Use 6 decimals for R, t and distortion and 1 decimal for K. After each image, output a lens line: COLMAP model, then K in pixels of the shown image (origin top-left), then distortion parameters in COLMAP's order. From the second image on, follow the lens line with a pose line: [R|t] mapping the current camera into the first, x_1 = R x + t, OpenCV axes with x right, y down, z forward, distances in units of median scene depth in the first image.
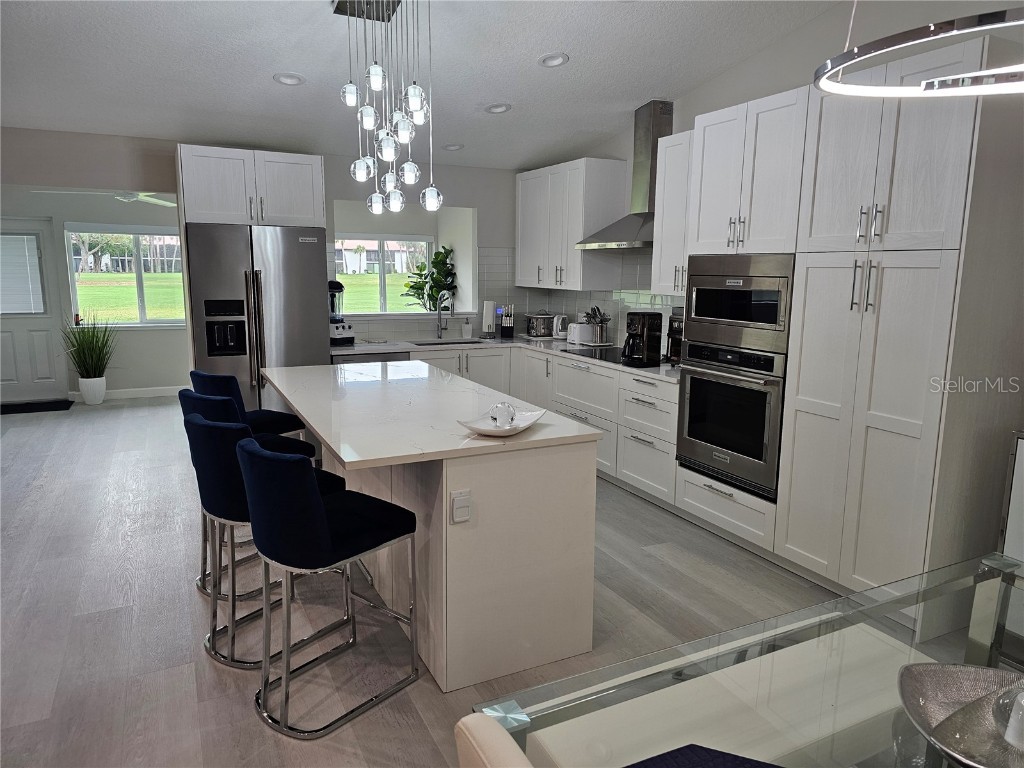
lens RADIAL K [[685.4, 0, 507.3], [0, 685.4, 364.5], [0, 0, 1]] dist [0.036314, -0.000527]
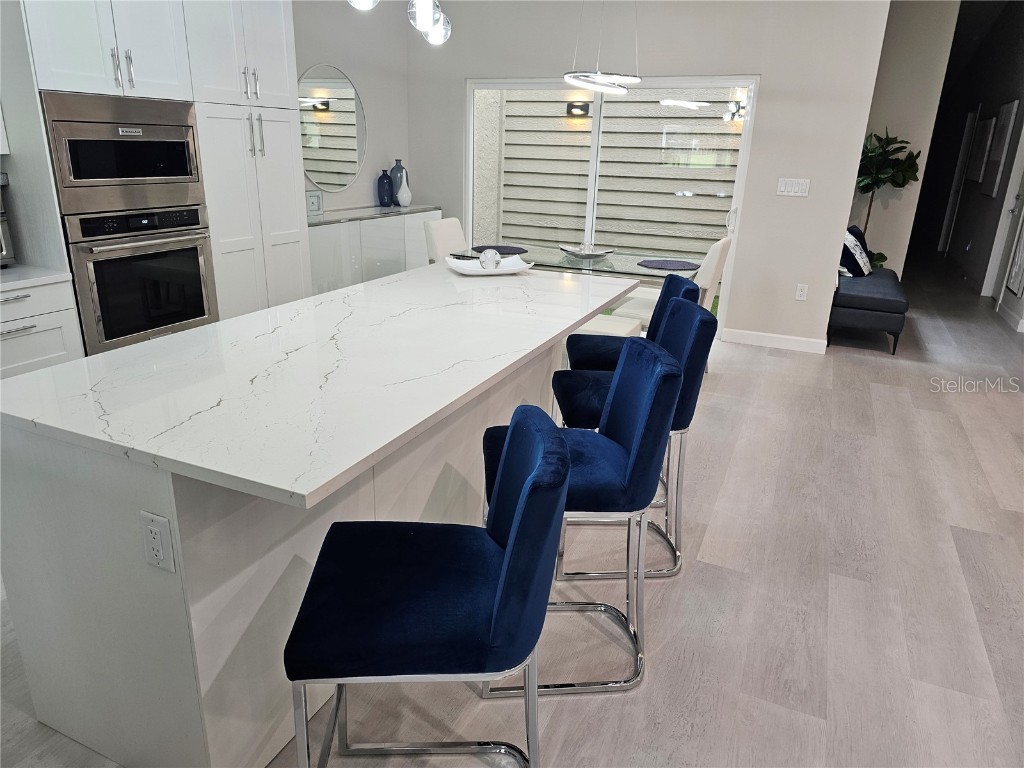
lens RADIAL K [[685.4, 0, 507.3], [0, 685.4, 364.5], [0, 0, 1]] dist [0.036314, -0.000527]
pose [[-0.626729, -0.261538, 0.734036, -0.722134], [0.090321, 0.911262, 0.401801, -0.172707], [-0.773985, 0.318119, -0.547492, 1.293675]]
